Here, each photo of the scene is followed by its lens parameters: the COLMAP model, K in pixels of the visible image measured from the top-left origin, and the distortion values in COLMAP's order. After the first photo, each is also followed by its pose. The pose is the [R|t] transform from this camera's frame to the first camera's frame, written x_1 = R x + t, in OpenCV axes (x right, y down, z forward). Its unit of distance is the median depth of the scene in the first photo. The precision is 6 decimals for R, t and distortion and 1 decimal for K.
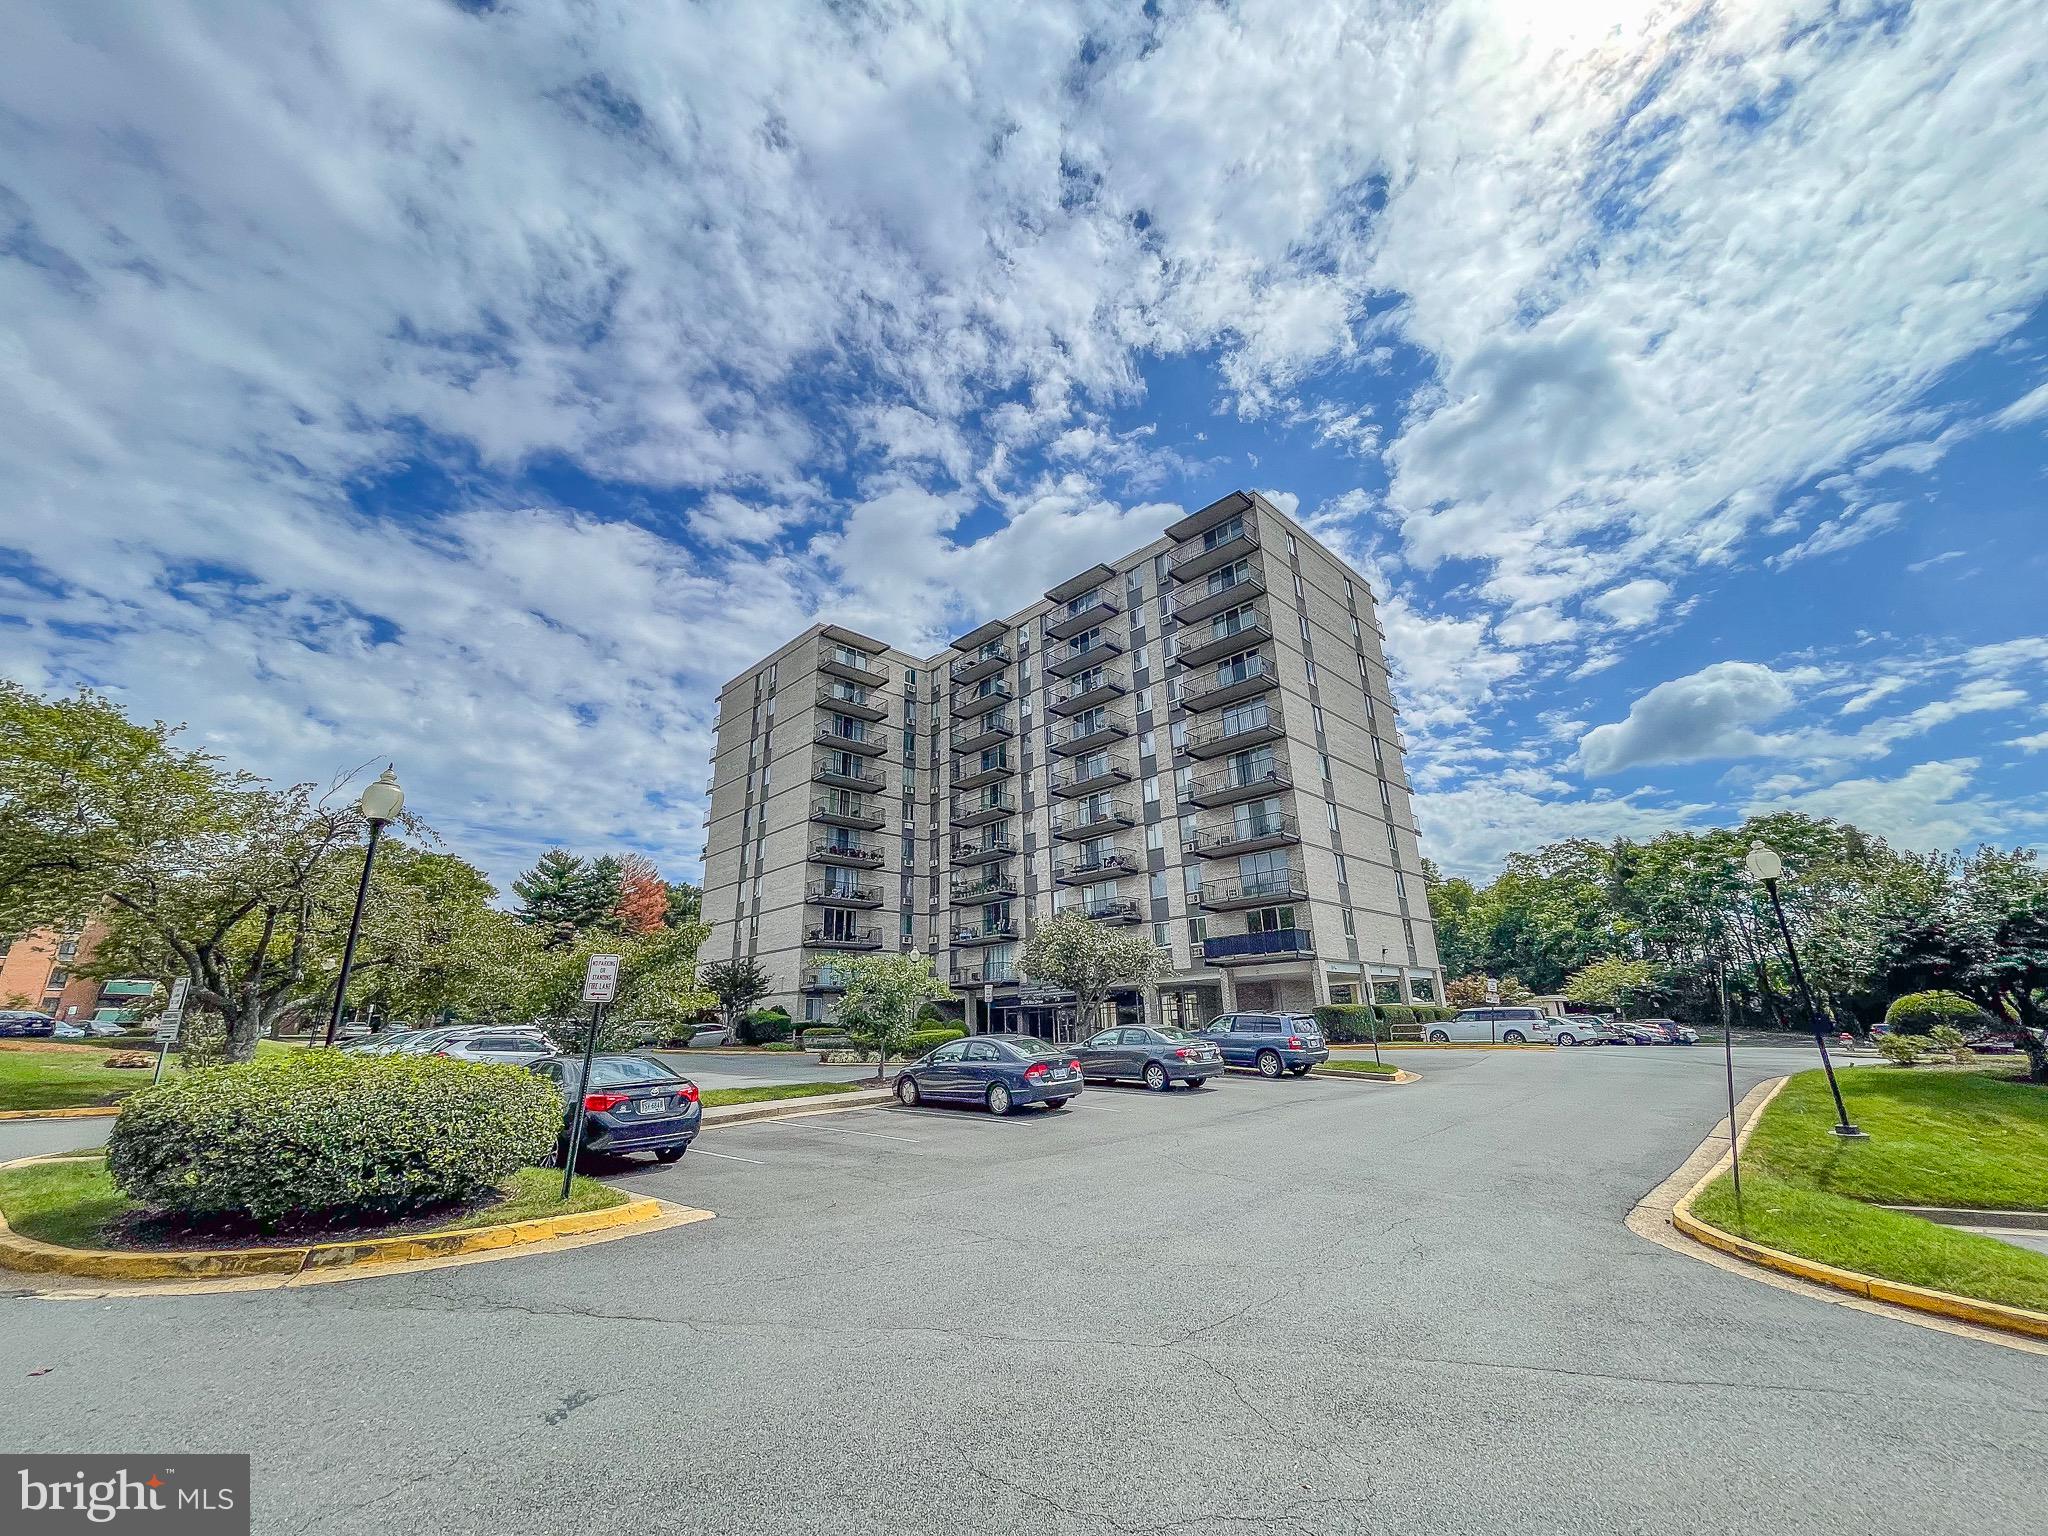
lens RADIAL K [[825.3, 0, 1028.0], [0, 825.3, 752.1], [0, 0, 1]] dist [-0.000761, -0.000083]
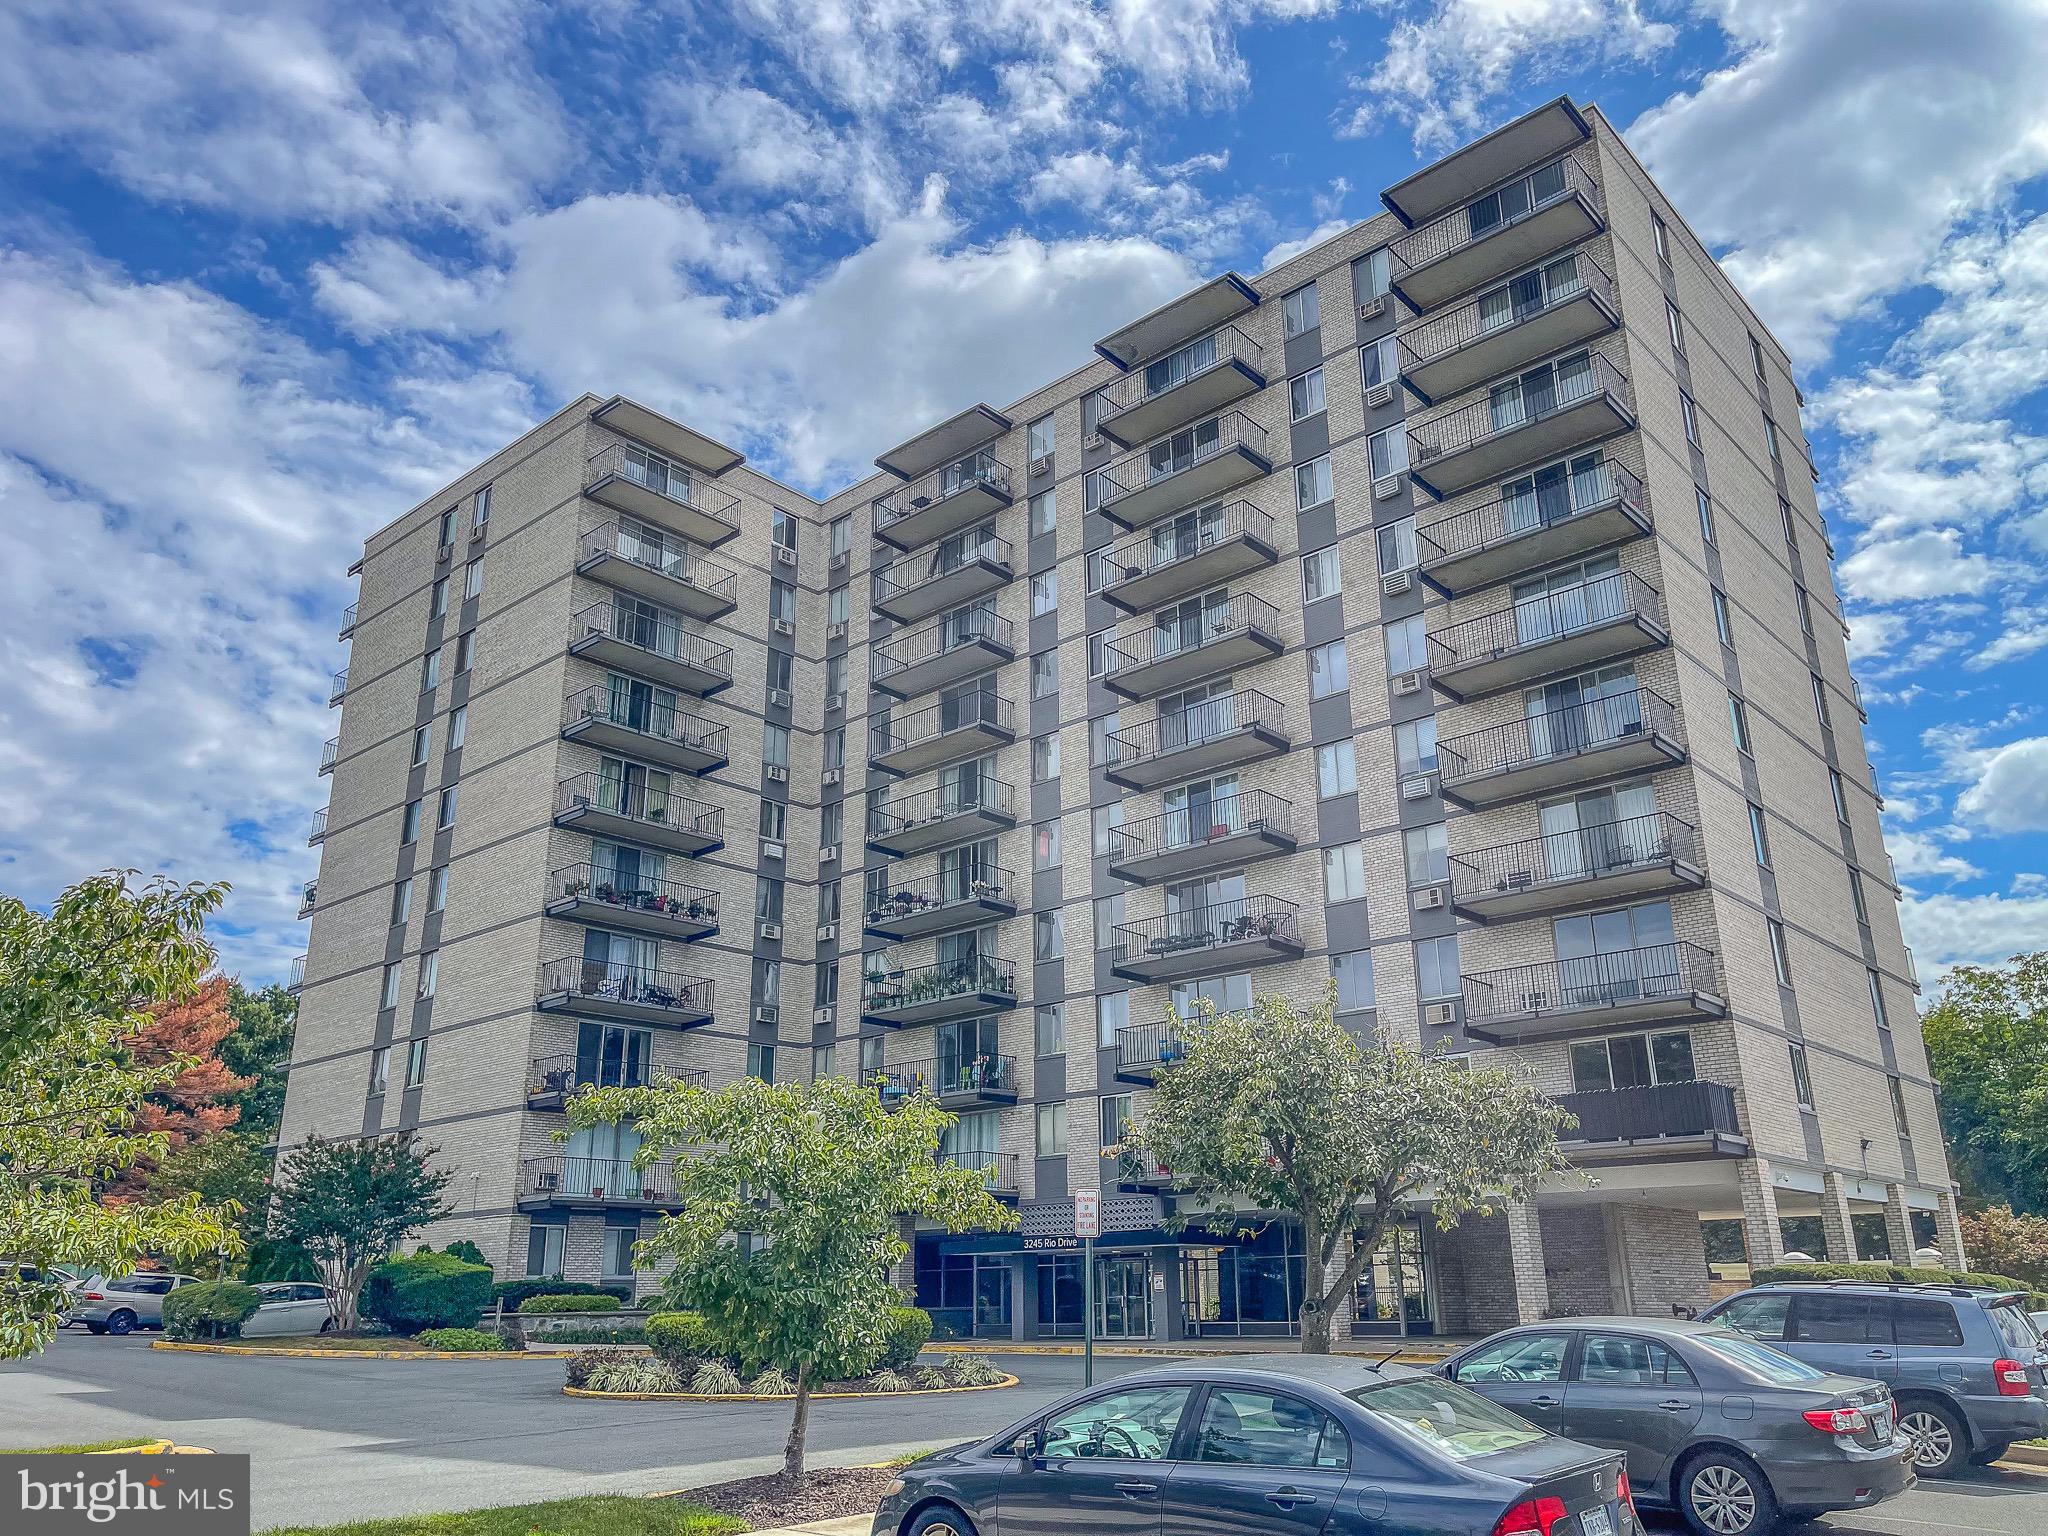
lens RADIAL K [[1535.6, 0, 1059.1], [0, 1535.6, 775.8], [0, 0, 1]] dist [0.027517, -0.002954]
pose [[0.997641, 0.035087, 0.059008, -0.041543], [-0.035265, 0.999376, 0.001976, 0.044341], [-0.058902, -0.004052, 0.998256, 0.152268]]
